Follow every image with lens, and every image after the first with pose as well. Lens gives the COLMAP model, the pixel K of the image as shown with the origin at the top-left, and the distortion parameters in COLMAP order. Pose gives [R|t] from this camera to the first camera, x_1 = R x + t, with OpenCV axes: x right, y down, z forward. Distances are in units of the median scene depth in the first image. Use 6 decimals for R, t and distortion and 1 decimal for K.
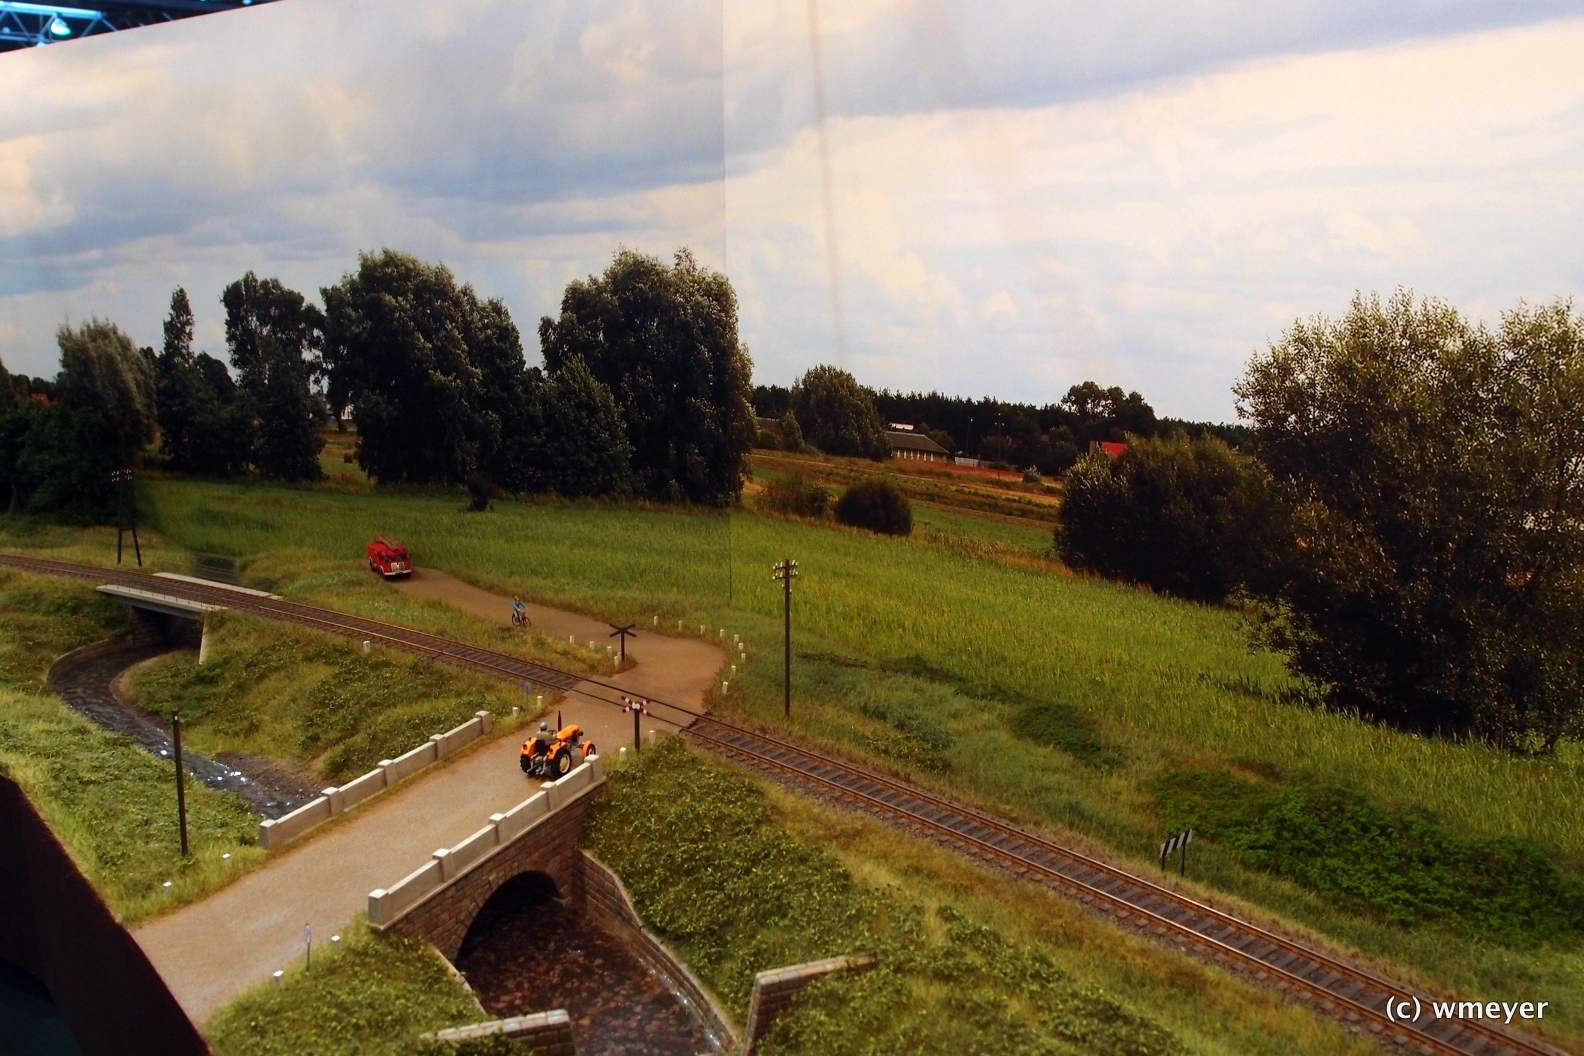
lens RADIAL K [[1271.8, 0, 792.0], [0, 1271.8, 528.0], [0, 0, 1]] dist [-0.090112, 0.050031]
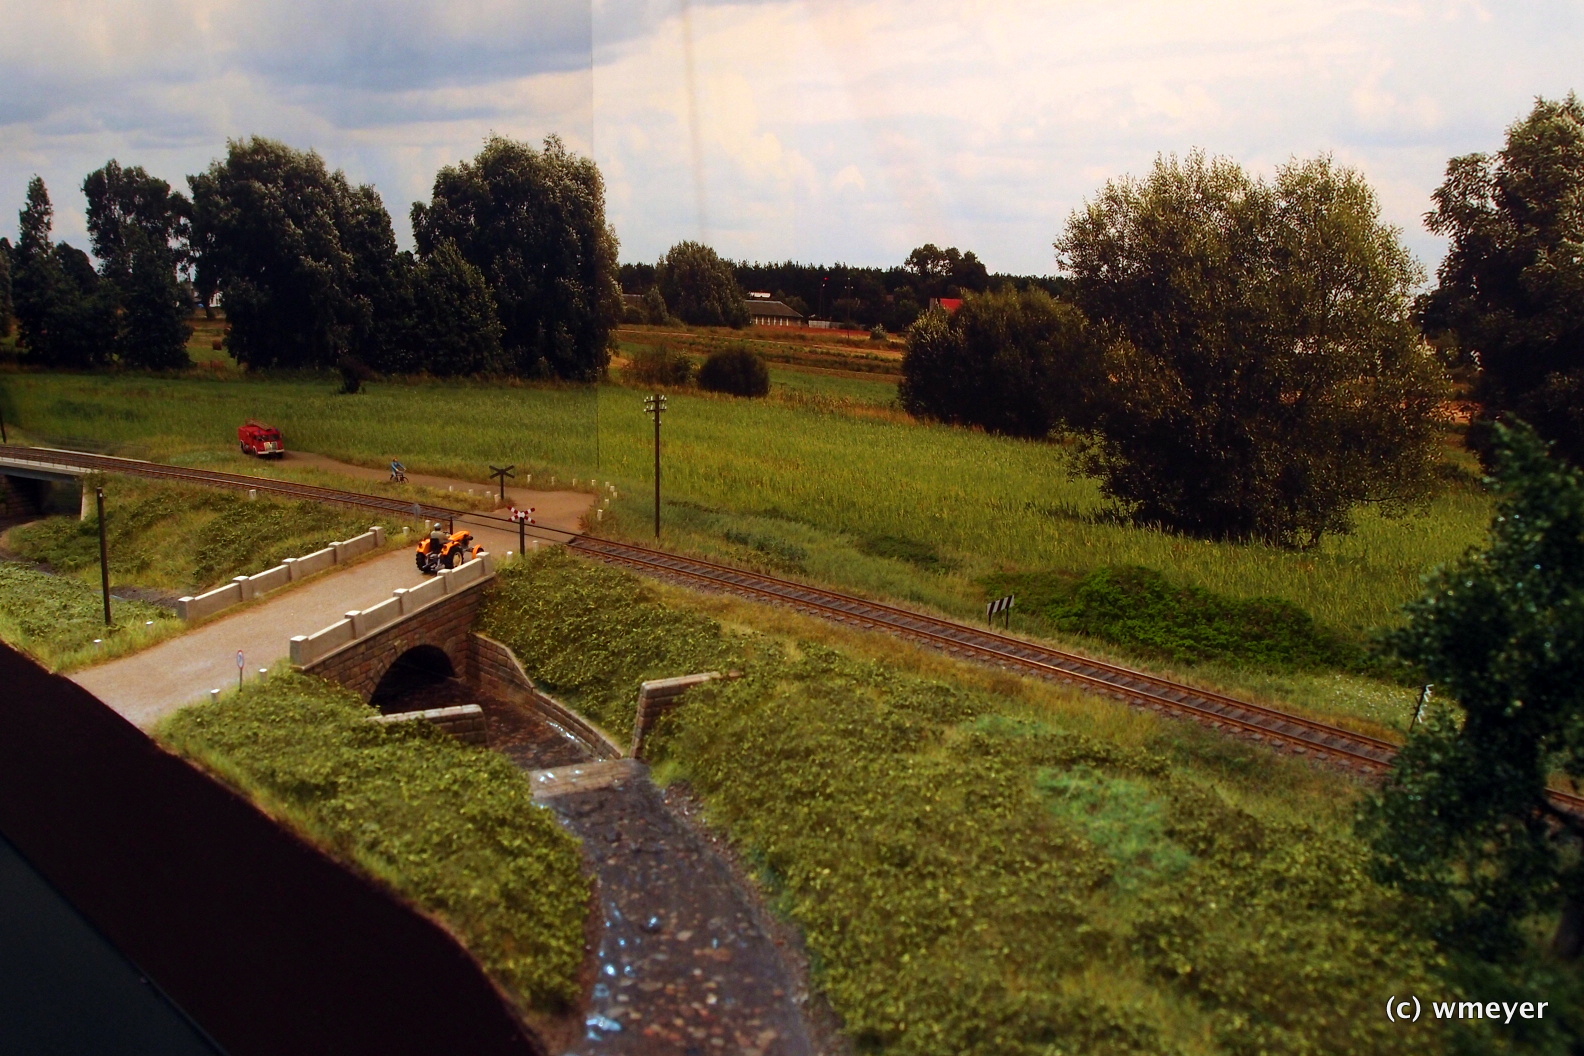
lens RADIAL K [[1271.8, 0, 792.0], [0, 1271.8, 528.0], [0, 0, 1]] dist [-0.090112, 0.050031]
pose [[0.993251, -0.005102, 0.115872, -0.014515], [0.001395, 0.999485, 0.032052, 0.097783], [-0.115976, -0.031675, 0.992747, -0.096575]]
